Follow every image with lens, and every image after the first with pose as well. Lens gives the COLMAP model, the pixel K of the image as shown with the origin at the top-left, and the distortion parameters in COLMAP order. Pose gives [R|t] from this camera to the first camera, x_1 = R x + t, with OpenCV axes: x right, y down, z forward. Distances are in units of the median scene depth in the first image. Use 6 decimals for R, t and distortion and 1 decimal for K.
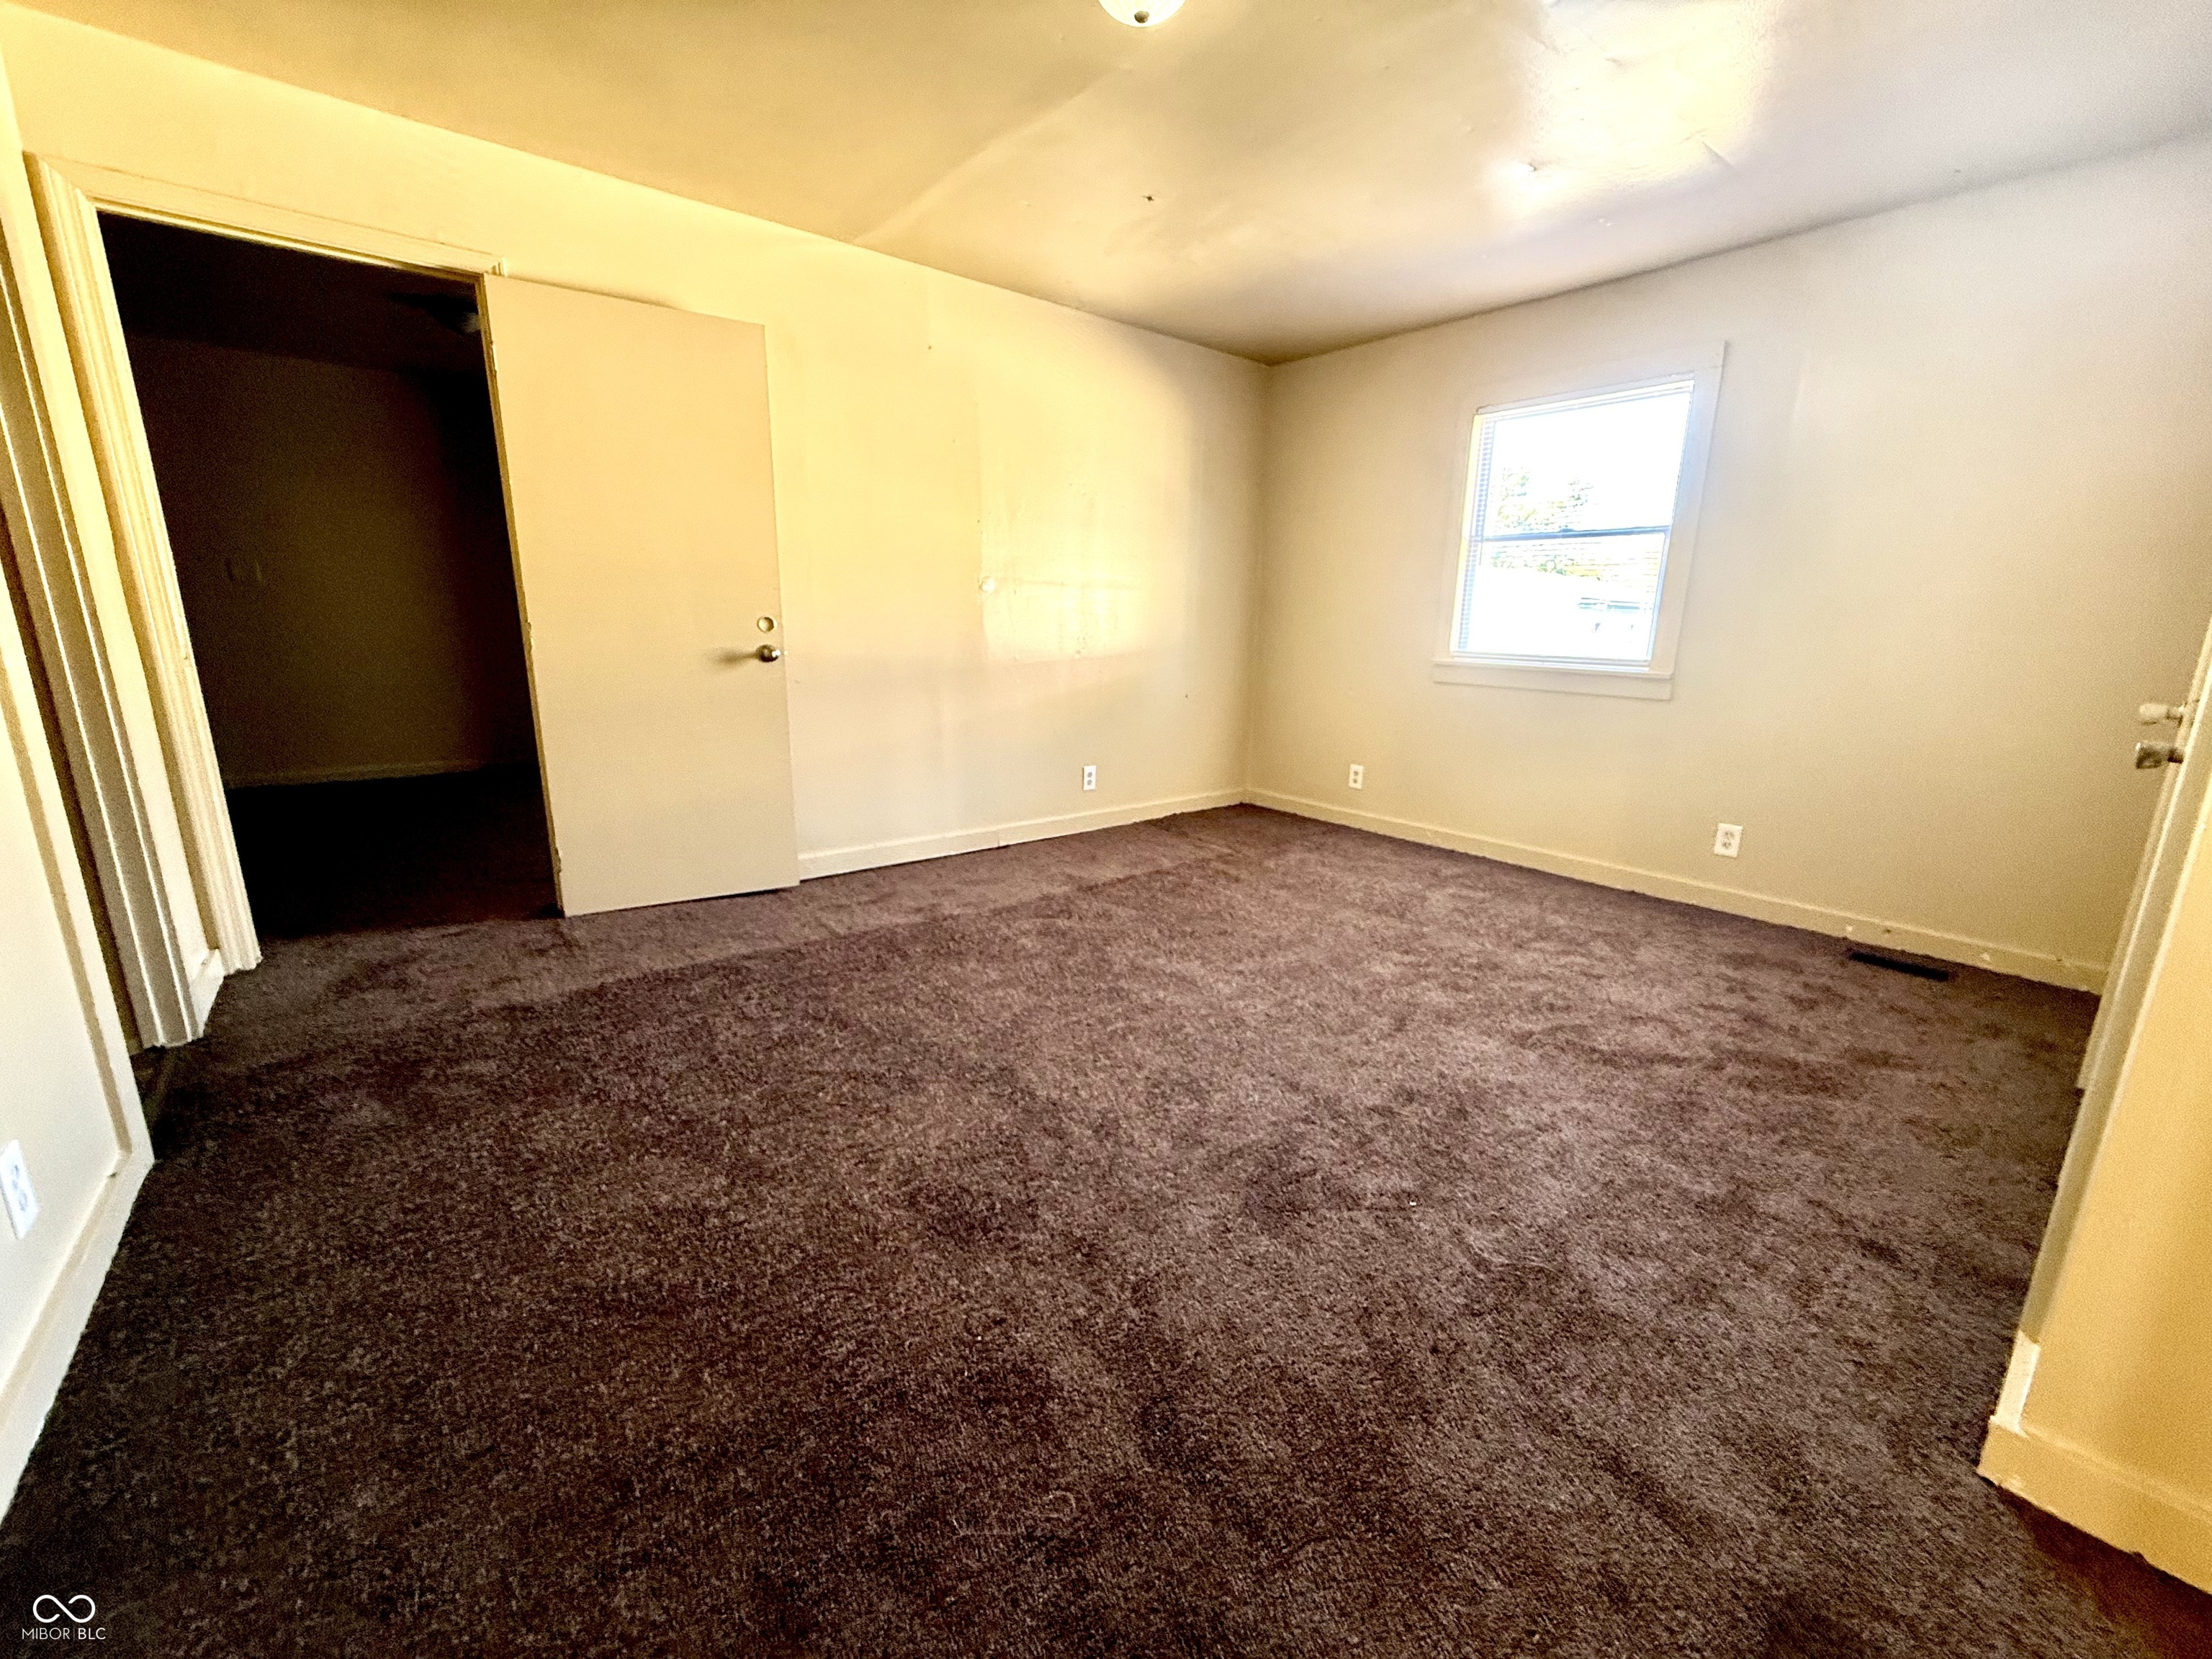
lens RADIAL K [[879.2, 0, 1100.8], [0, 879.2, 828.0], [0, 0, 1]] dist [0.000186, 0.000072]
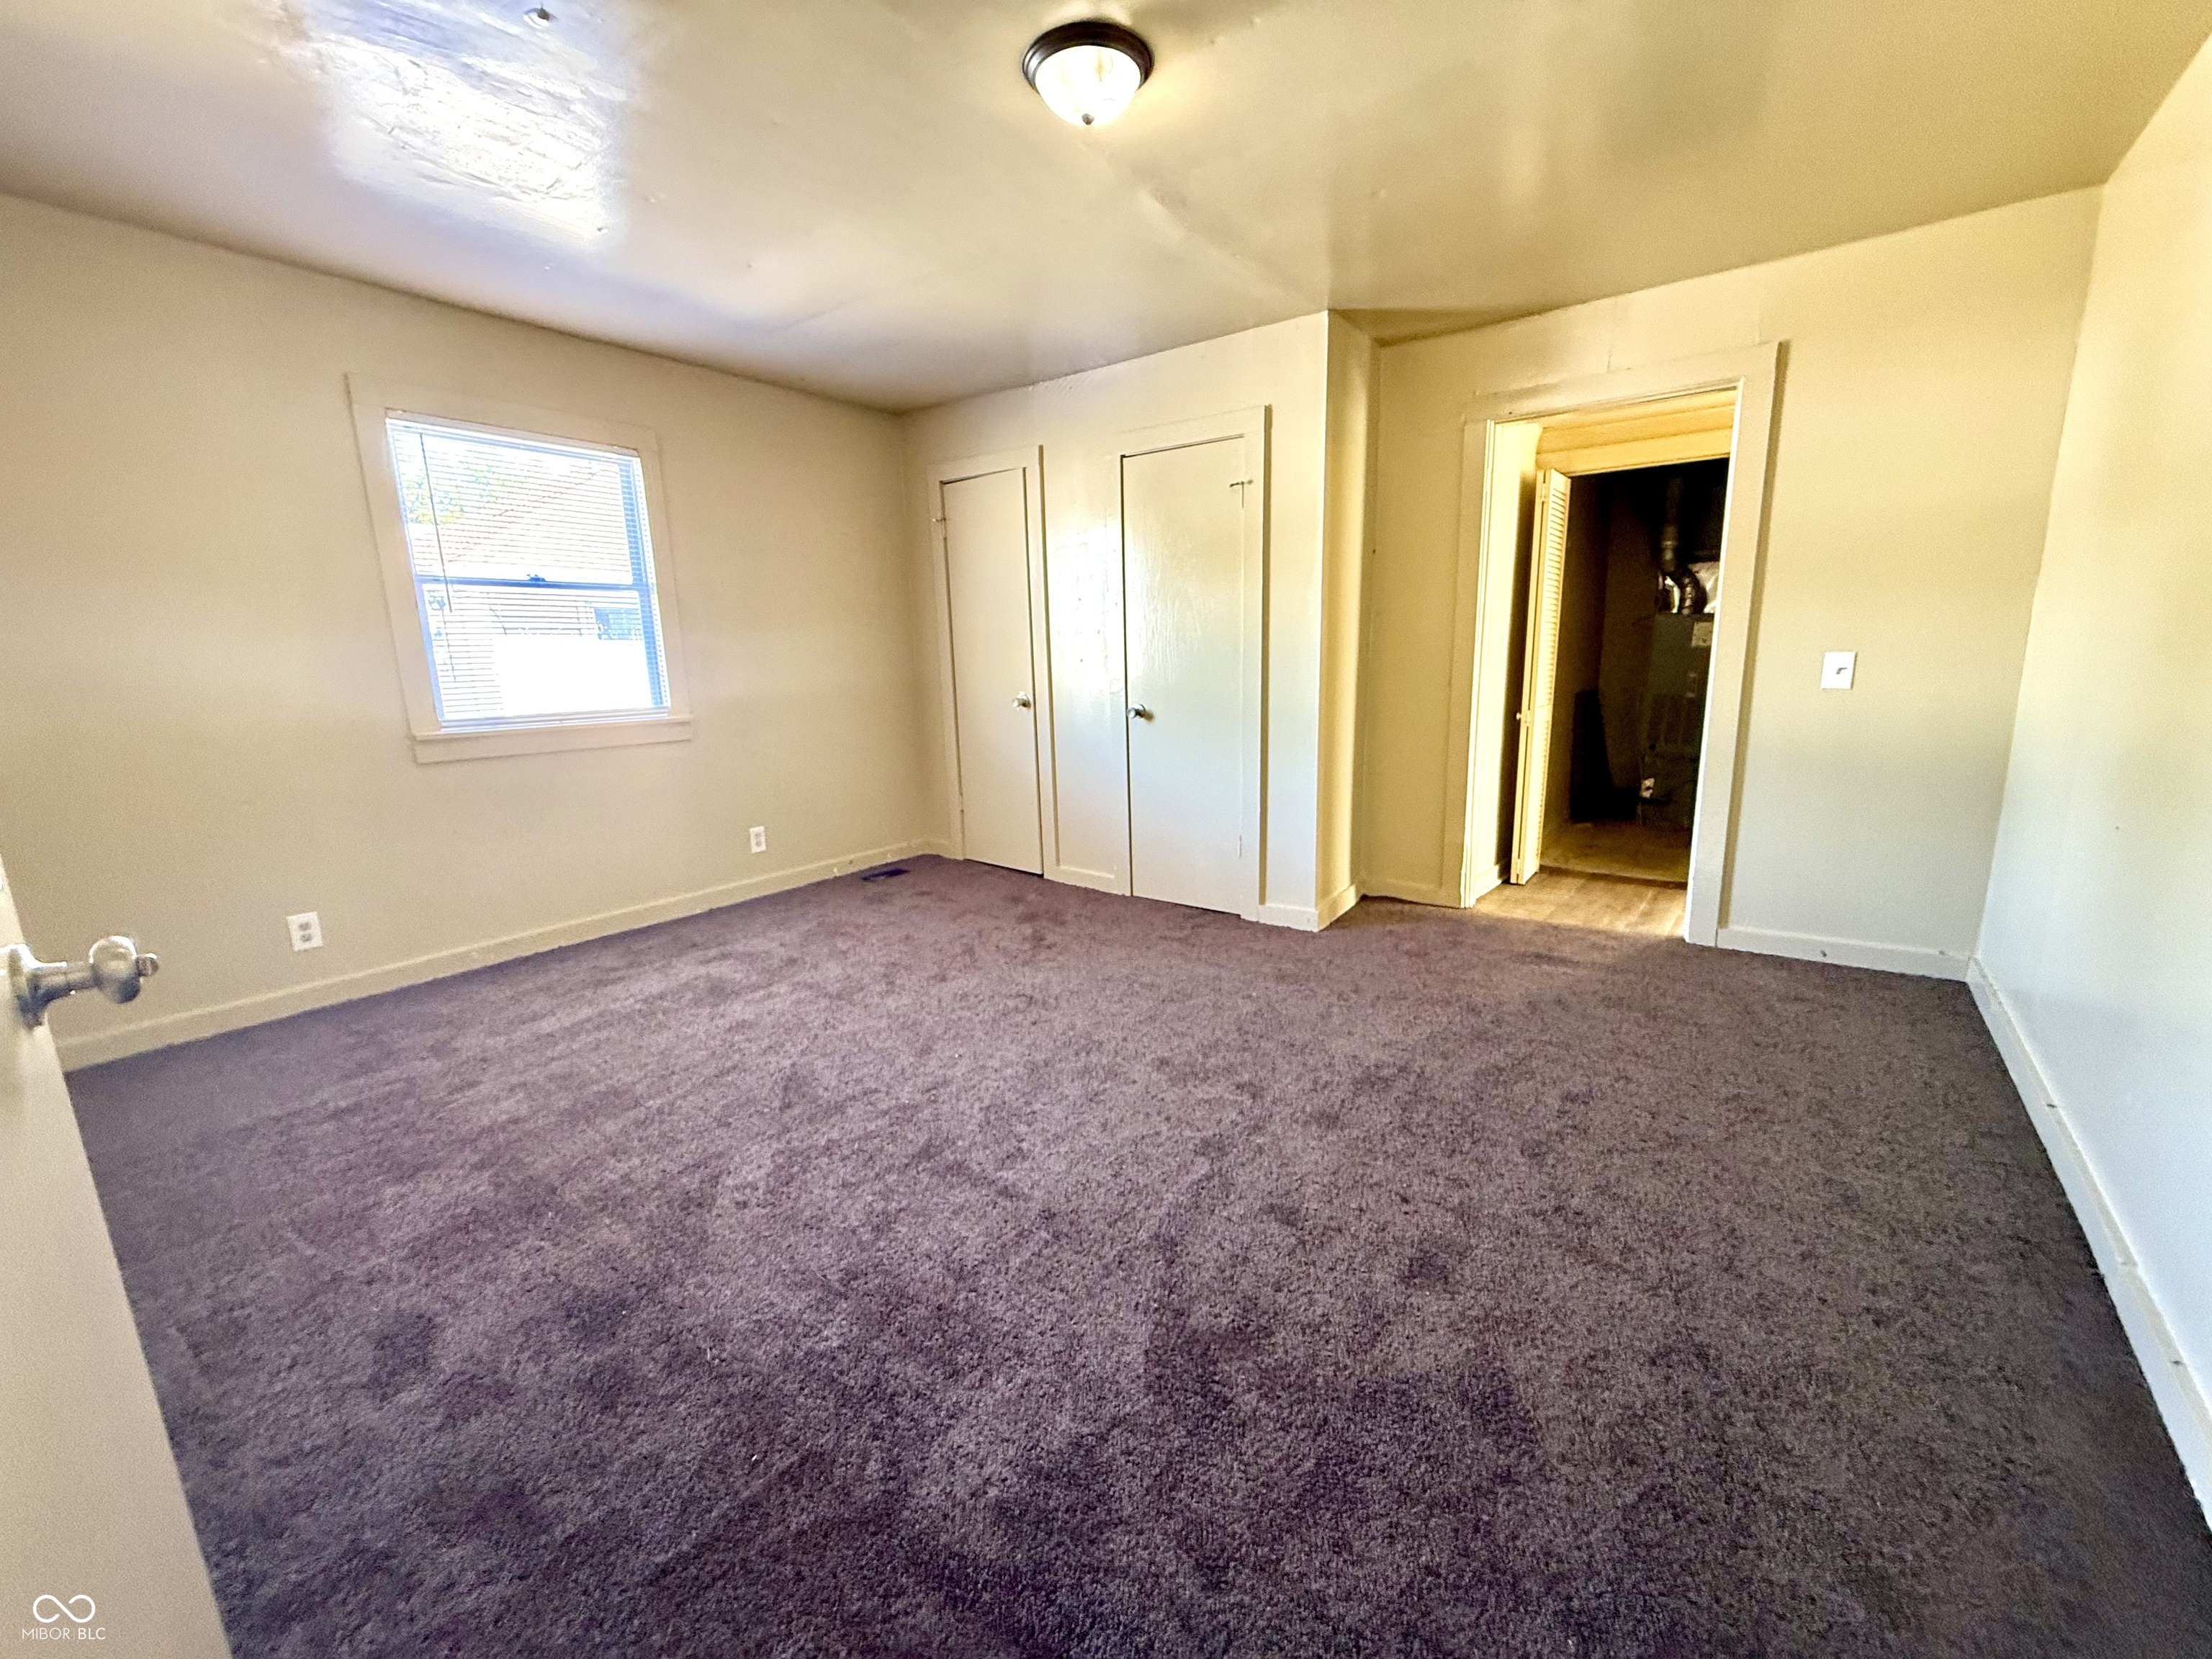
lens RADIAL K [[879.2, 0, 1105.1], [0, 879.2, 824.5], [0, 0, 1]] dist [0.000186, 0.000072]
pose [[-0.226681, -0.203479, 0.952477, -0.592557], [0.244768, 0.934647, 0.257922, -0.210046], [-0.942711, 0.291602, -0.162061, 0.731946]]
